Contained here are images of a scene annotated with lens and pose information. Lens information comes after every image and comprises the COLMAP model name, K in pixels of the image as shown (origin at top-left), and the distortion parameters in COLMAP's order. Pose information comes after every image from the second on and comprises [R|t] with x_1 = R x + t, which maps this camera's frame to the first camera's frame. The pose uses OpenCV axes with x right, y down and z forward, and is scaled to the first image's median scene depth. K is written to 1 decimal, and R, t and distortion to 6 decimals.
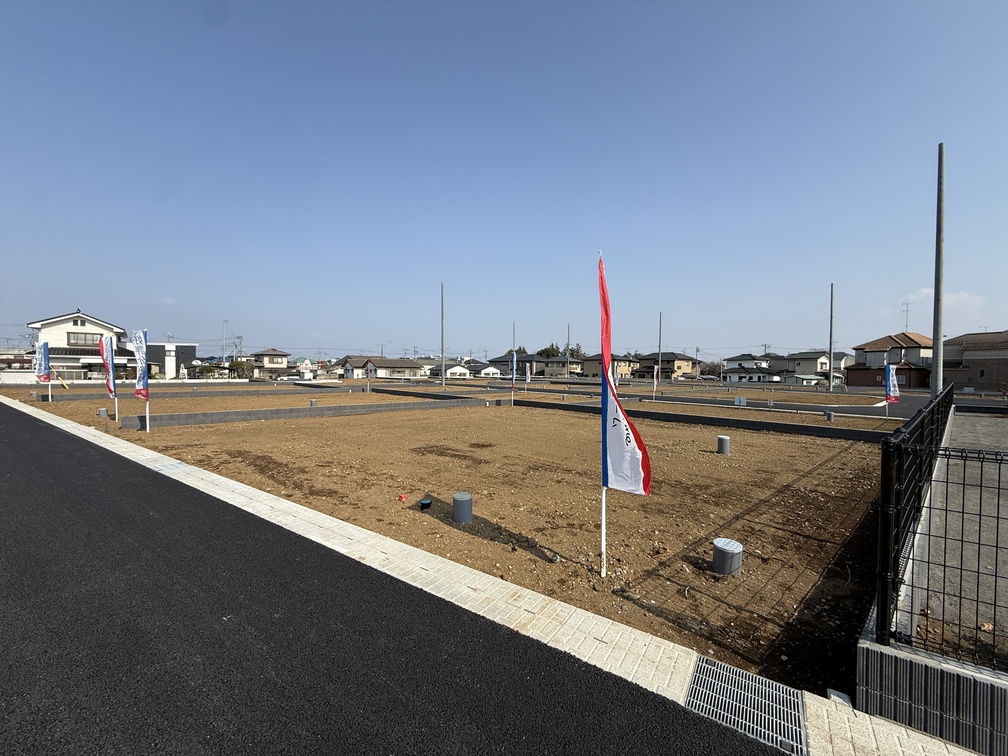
lens RADIAL K [[397.3, 0, 498.1], [0, 397.3, 373.3], [0, 0, 1]] dist [-0.003153, 0.000480]
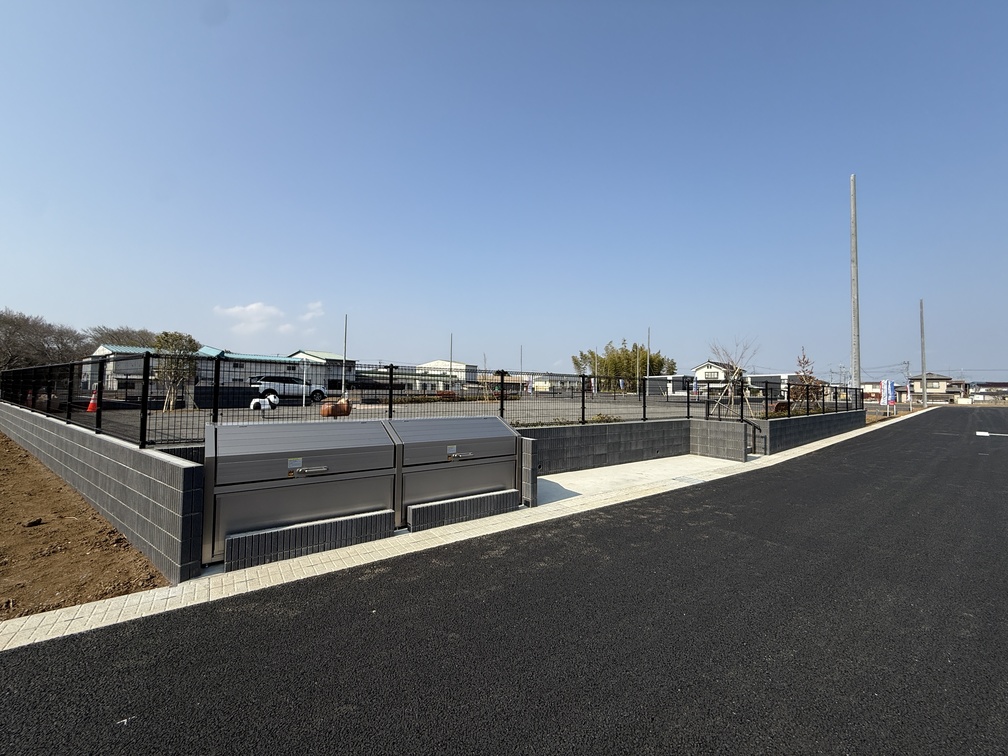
lens RADIAL K [[397.3, 0, 498.0], [0, 397.3, 377.5], [0, 0, 1]] dist [-0.003153, 0.000480]
pose [[-0.026056, -0.040225, -0.998851, 0.733787], [-0.024214, 0.998922, -0.039596, 0.021619], [0.999367, 0.023154, -0.027002, 0.004544]]
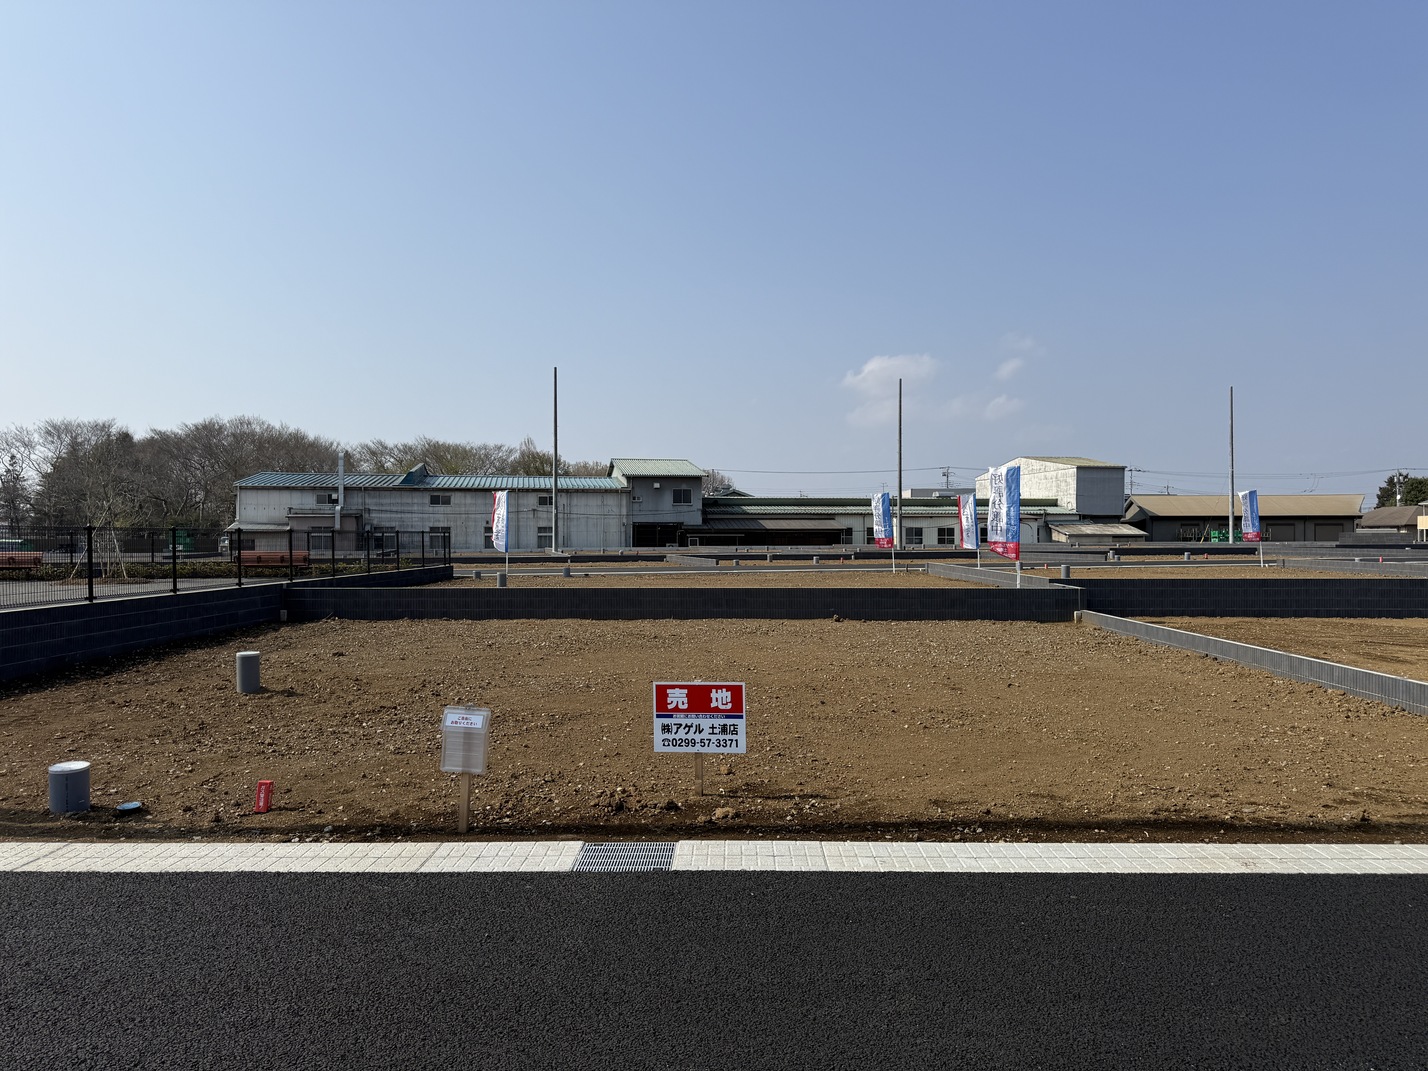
lens RADIAL K [[992.9, 0, 722.3], [0, 992.9, 544.1], [0, 0, 1]] dist [0.063705, -0.006789]
pose [[-0.679241, -0.005476, -0.733895, 0.334658], [-0.012311, 0.999916, 0.003933, 0.011051], [0.733812, 0.011706, -0.679252, 0.522747]]
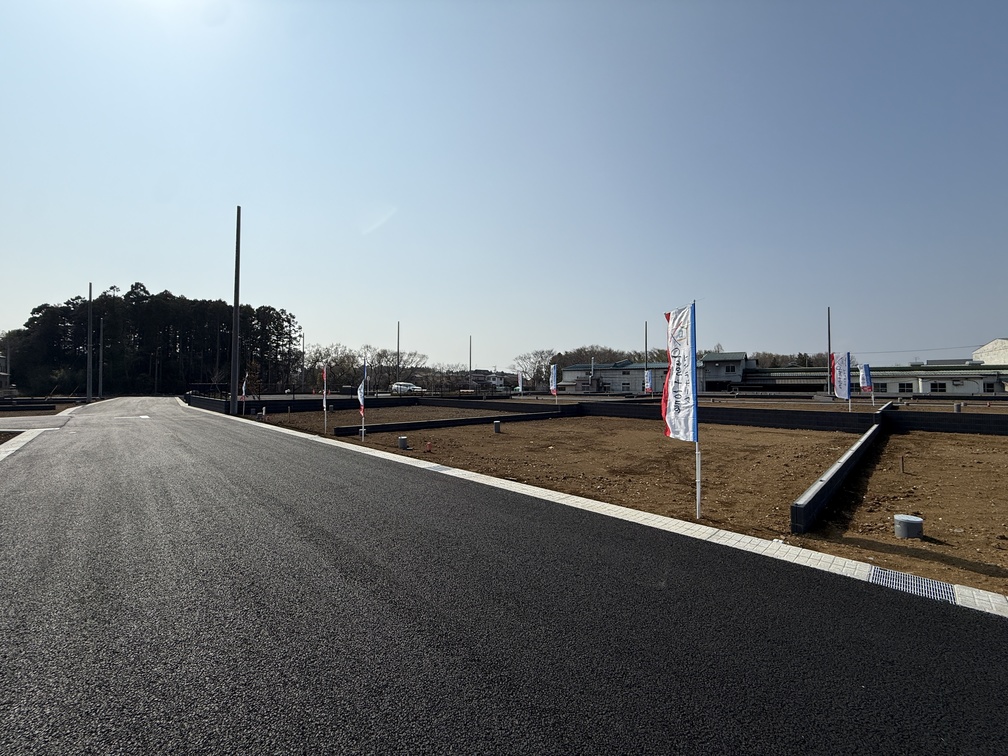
lens RADIAL K [[397.3, 0, 502.2], [0, 397.3, 377.7], [0, 0, 1]] dist [-0.003153, 0.000480]
pose [[-0.997759, -0.017513, -0.064572, 0.111763], [-0.016614, 0.999758, -0.014446, 0.006052], [0.064810, -0.013341, -0.997808, 0.758812]]
